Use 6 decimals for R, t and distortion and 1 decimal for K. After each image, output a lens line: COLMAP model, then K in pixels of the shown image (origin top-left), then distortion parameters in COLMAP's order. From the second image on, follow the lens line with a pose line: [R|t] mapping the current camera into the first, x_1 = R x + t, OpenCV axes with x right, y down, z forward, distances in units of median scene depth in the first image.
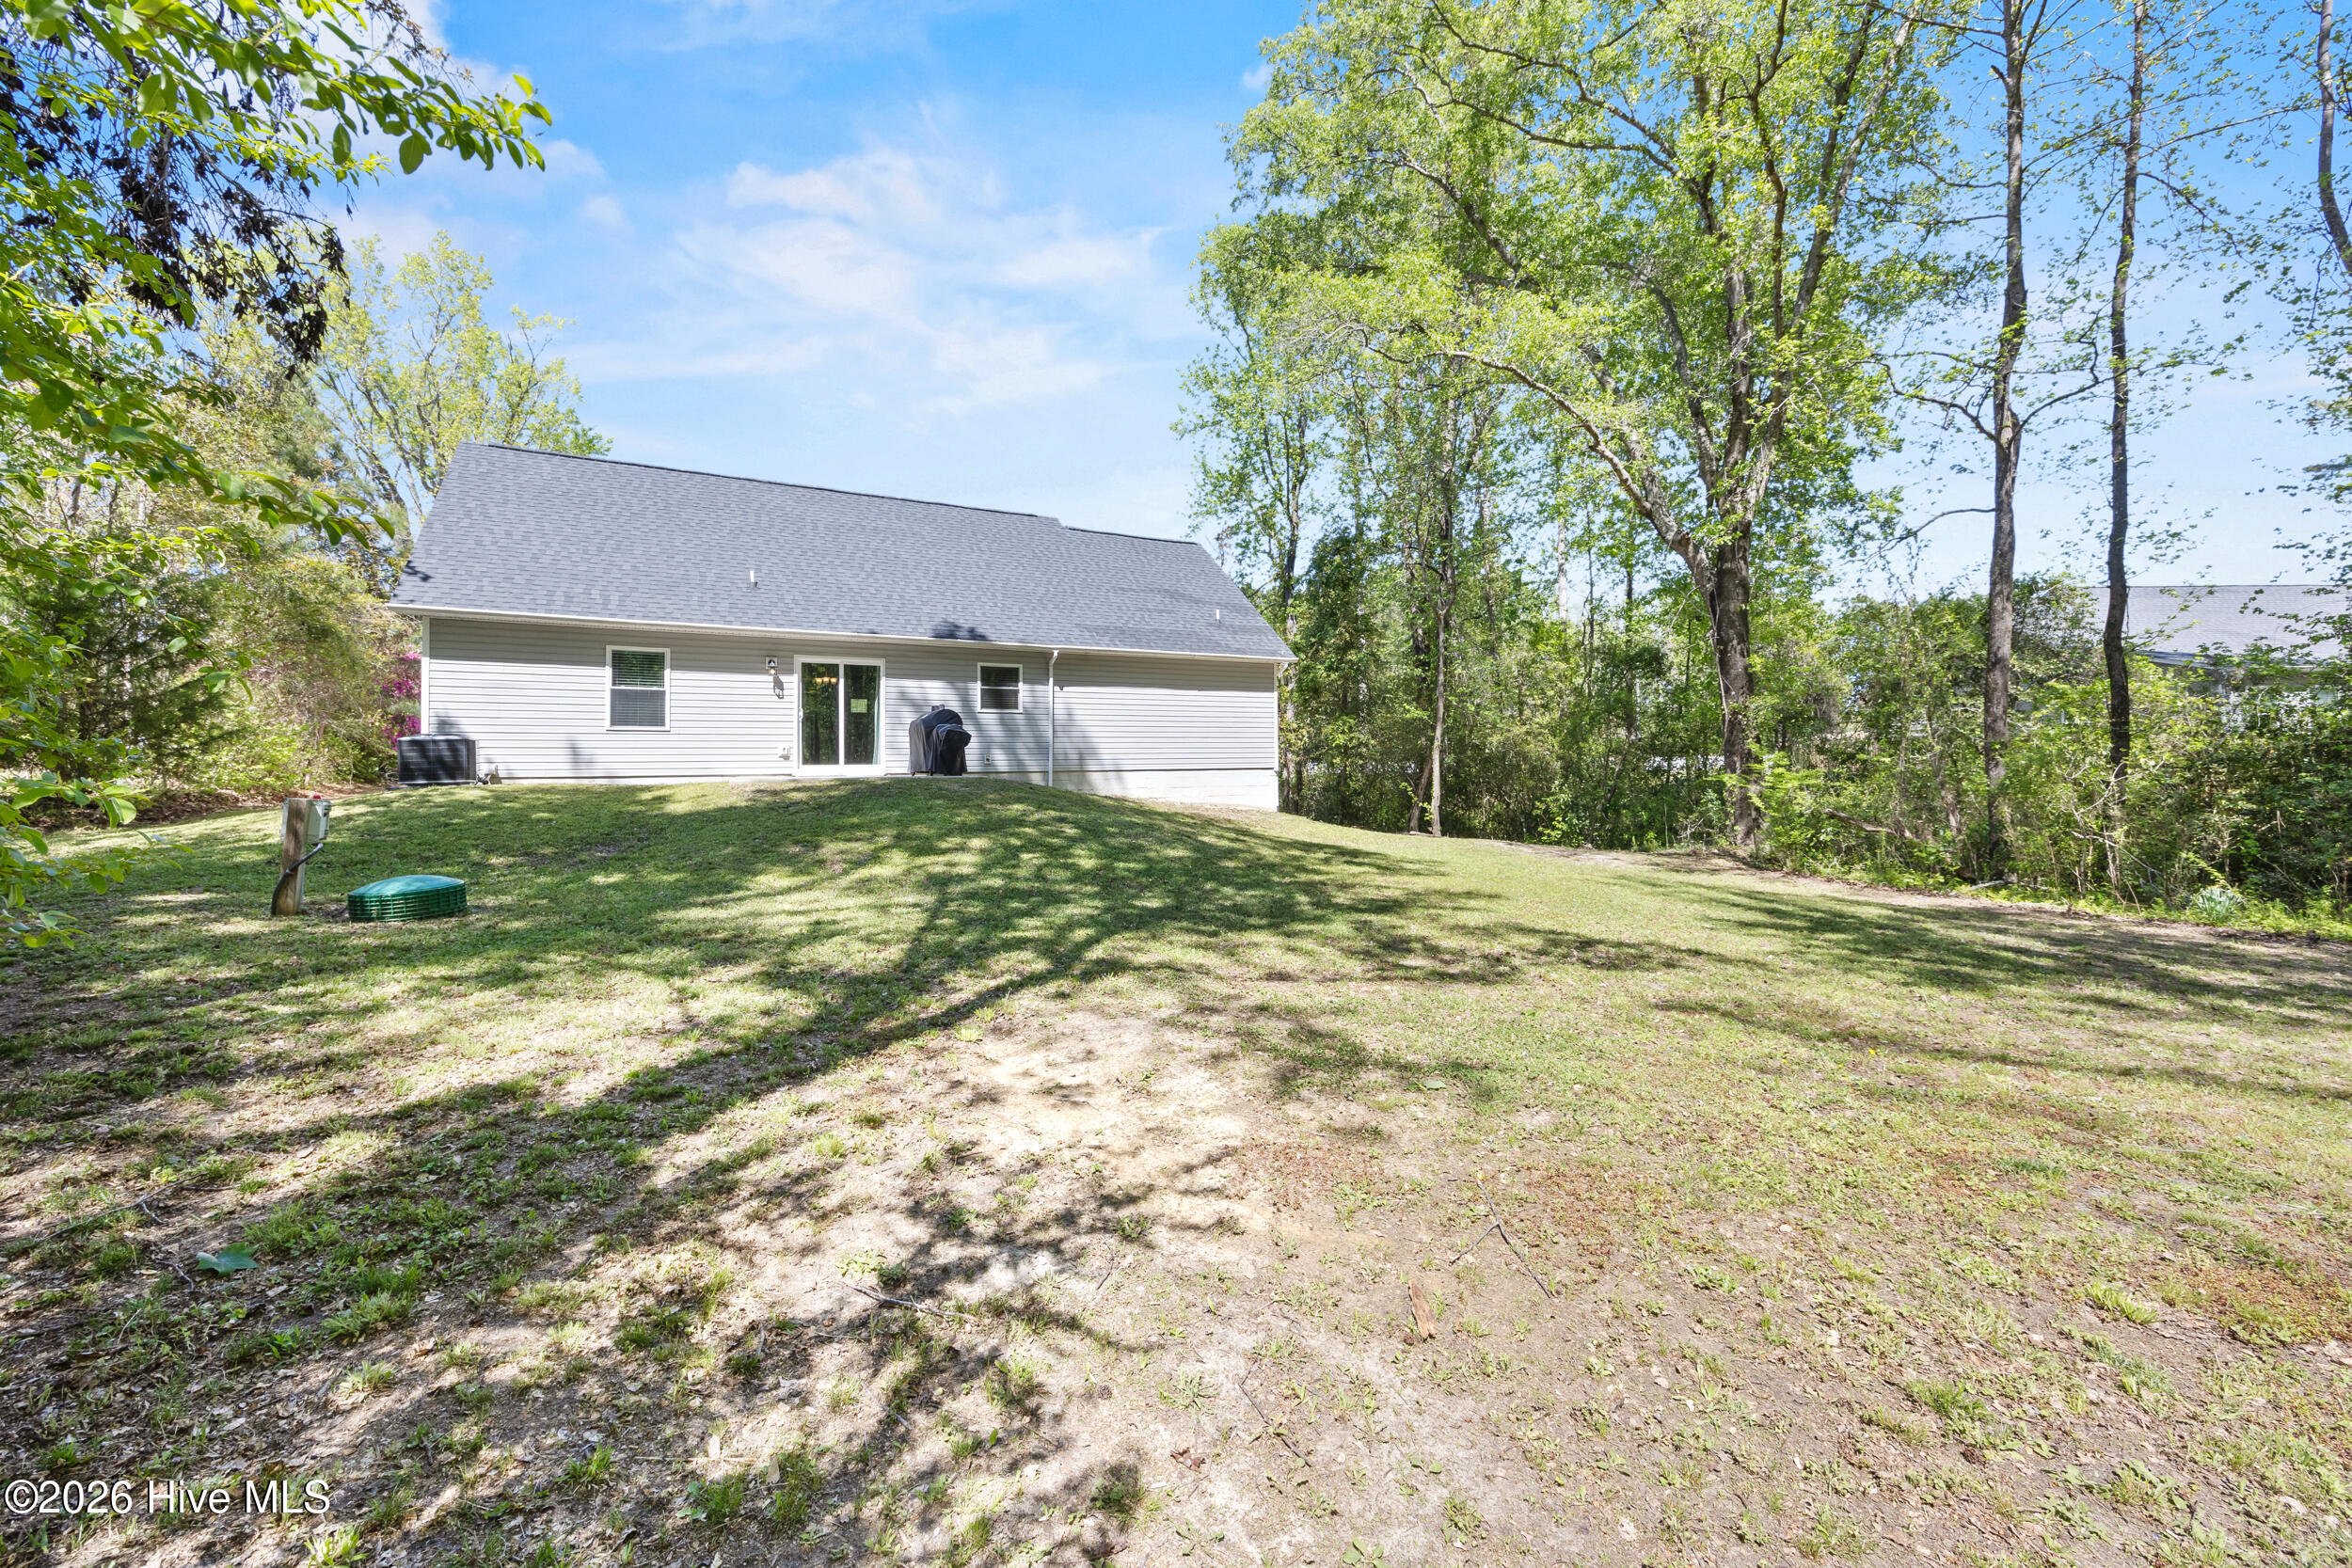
lens RADIAL K [[895.8, 0, 1178.4], [0, 895.8, 754.4], [0, 0, 1]] dist [0.000040, 0.000035]
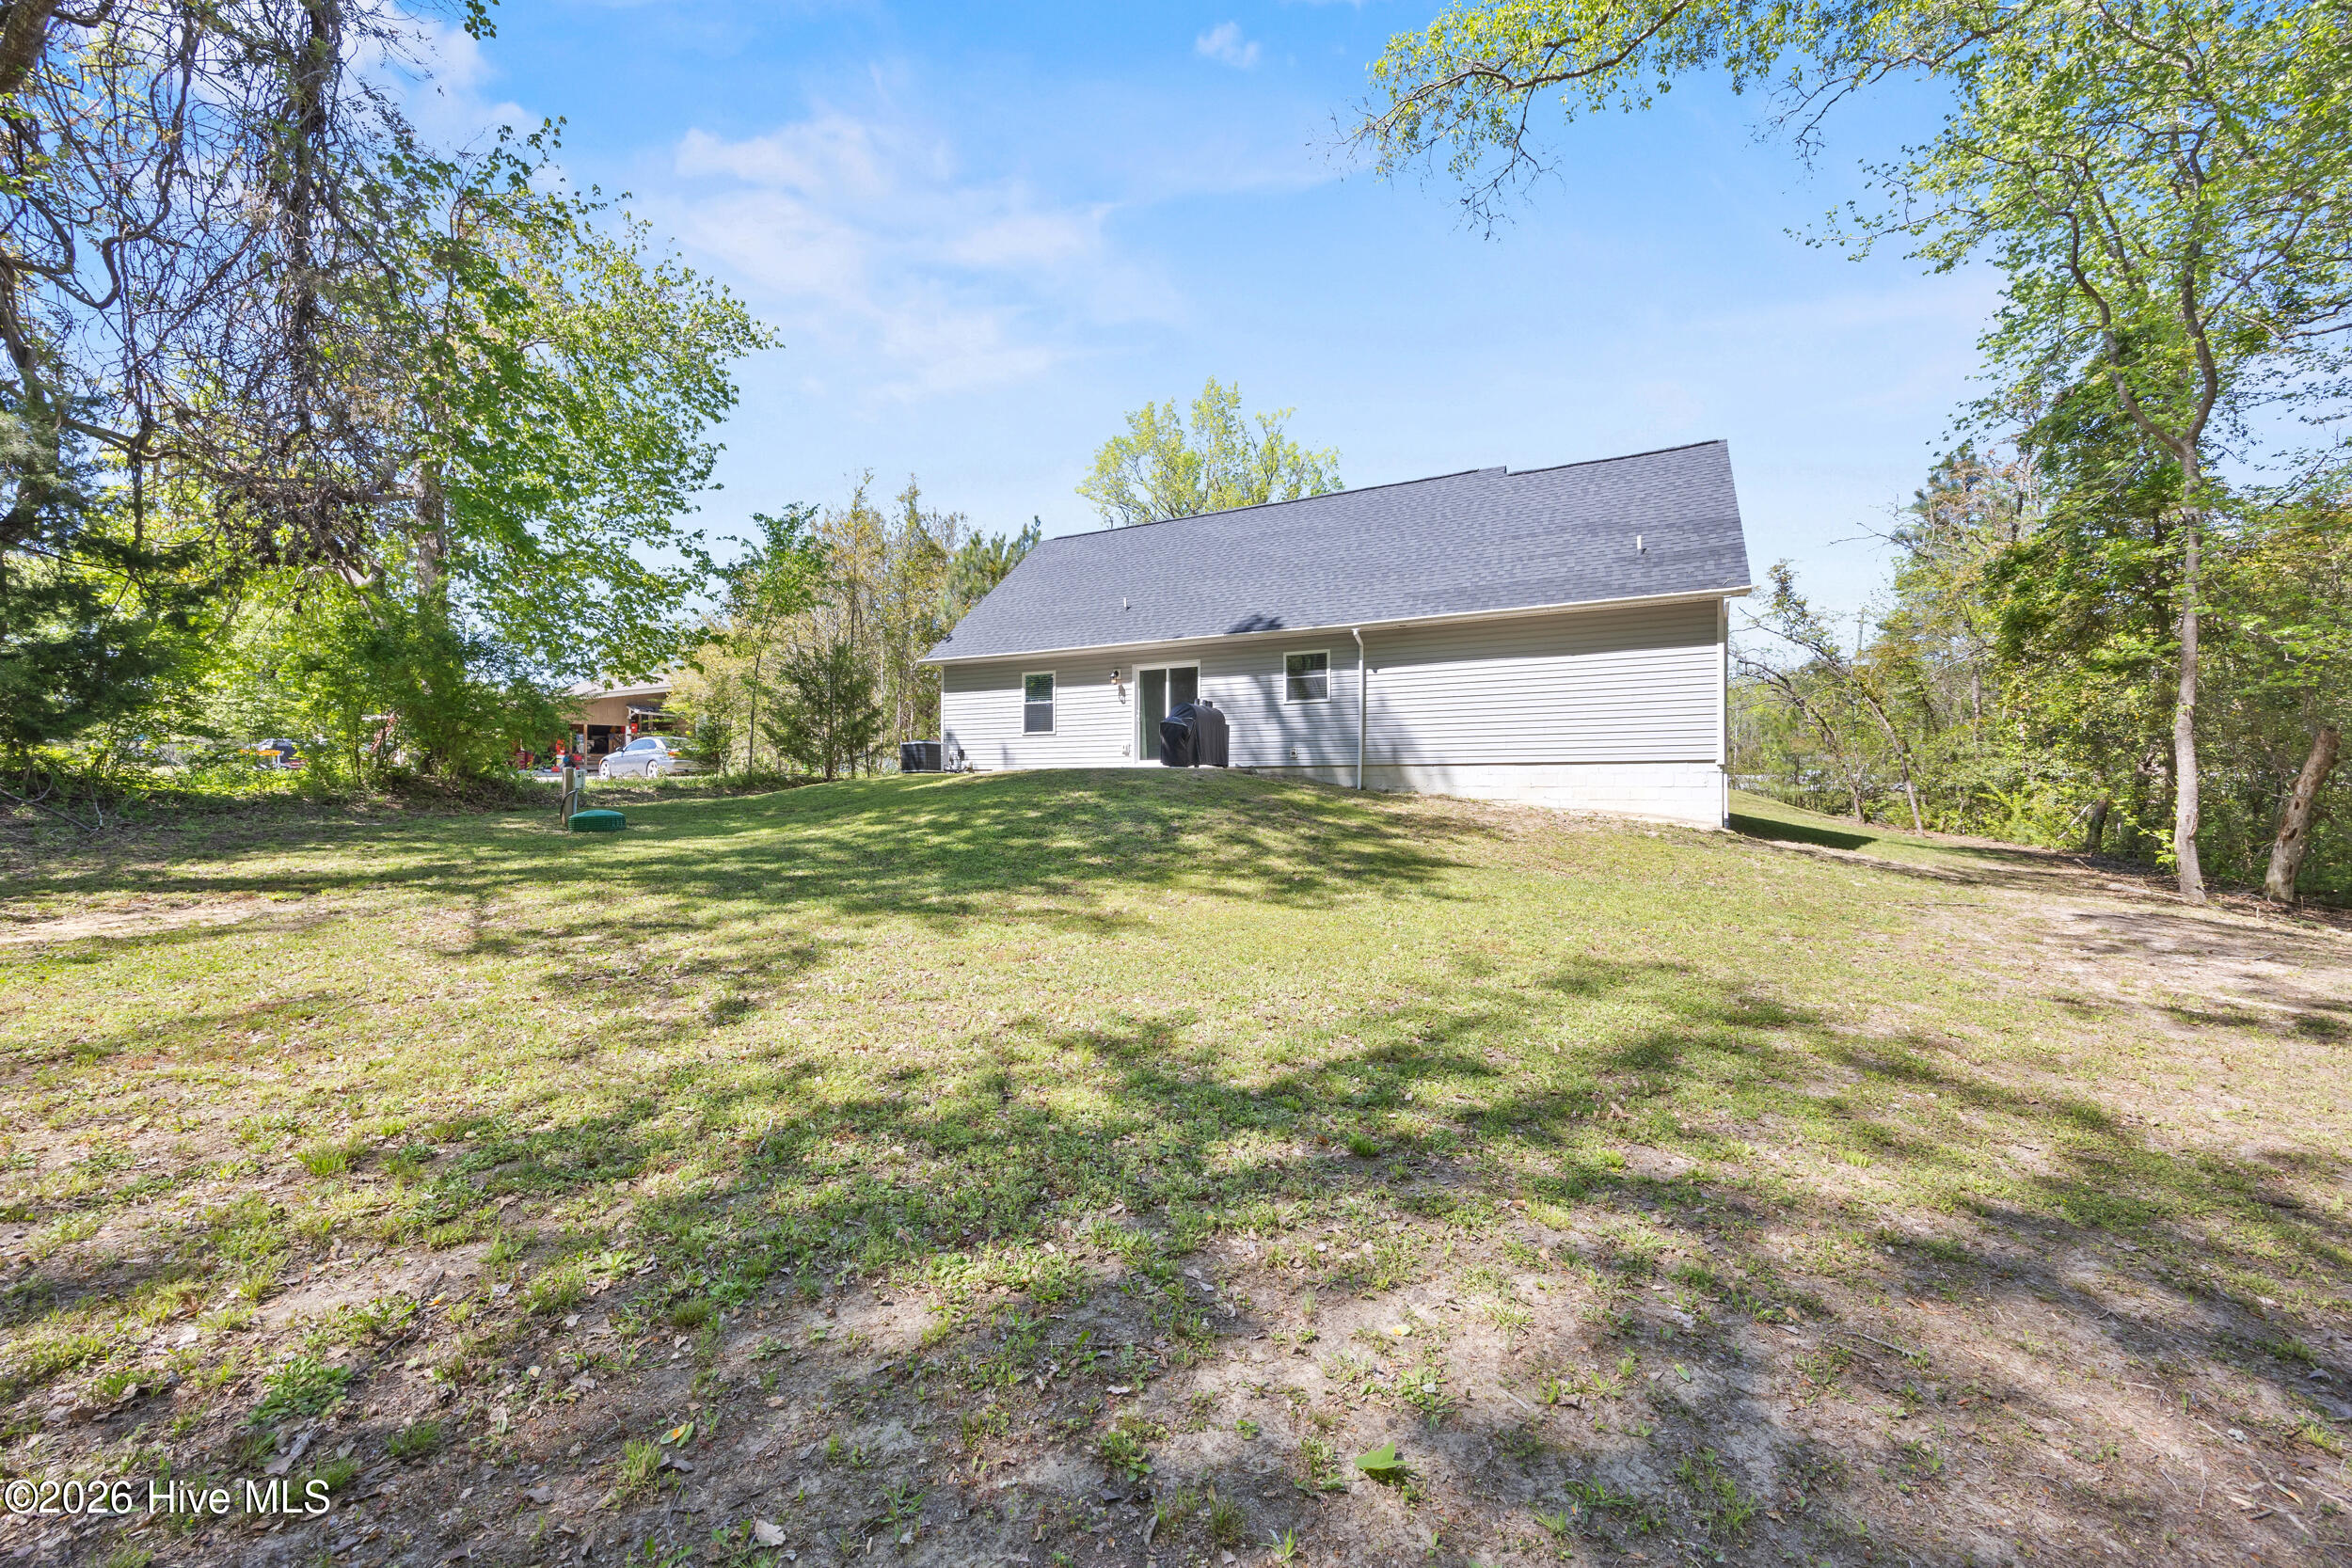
lens RADIAL K [[886.1, 0, 1176.0], [0, 886.1, 784.0], [0, 0, 1]] dist [-0.000286, -0.000010]
pose [[0.542315, 0.008797, -0.840130, 0.533283], [0.006712, 0.999868, 0.014802, 0.025037], [0.840149, -0.013666, 0.542184, 0.392126]]
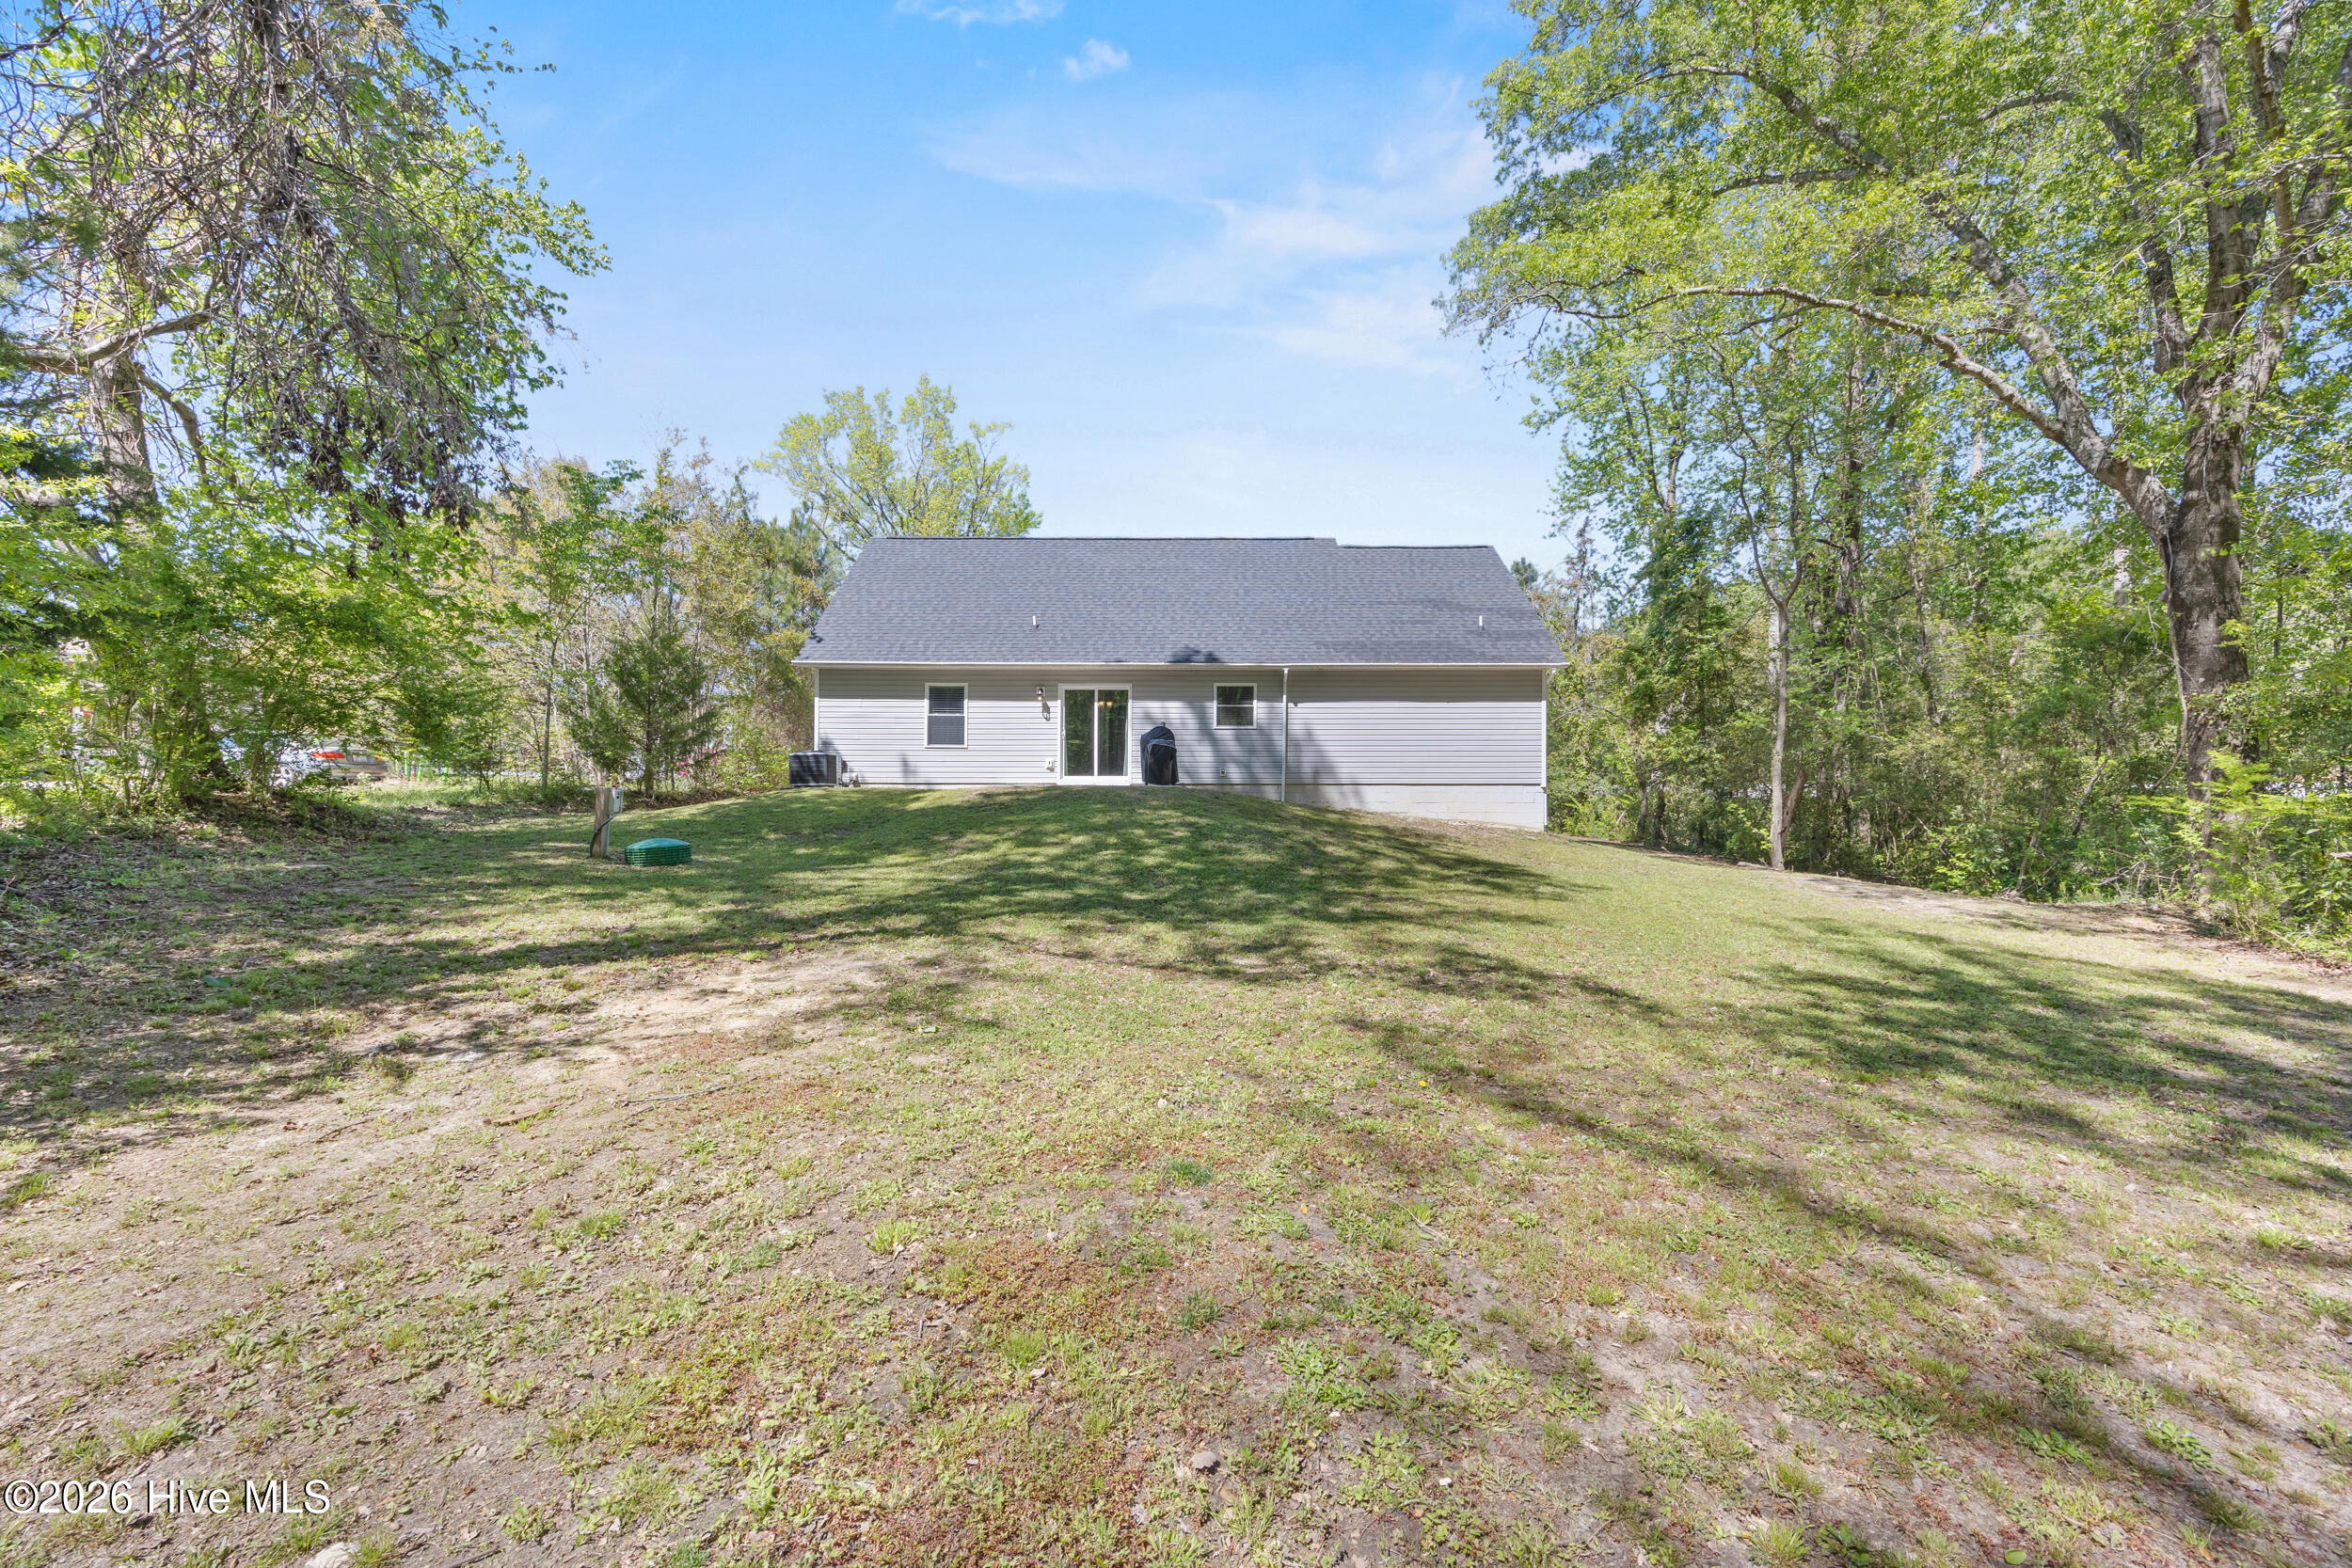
lens RADIAL K [[886.1, 0, 1176.0], [0, 886.1, 784.0], [0, 0, 1]] dist [-0.000286, -0.000010]
pose [[0.879109, 0.010262, -0.476510, 0.257905], [-0.004773, 0.999908, 0.012729, 0.006821], [0.476596, -0.008916, 0.879077, 0.028387]]
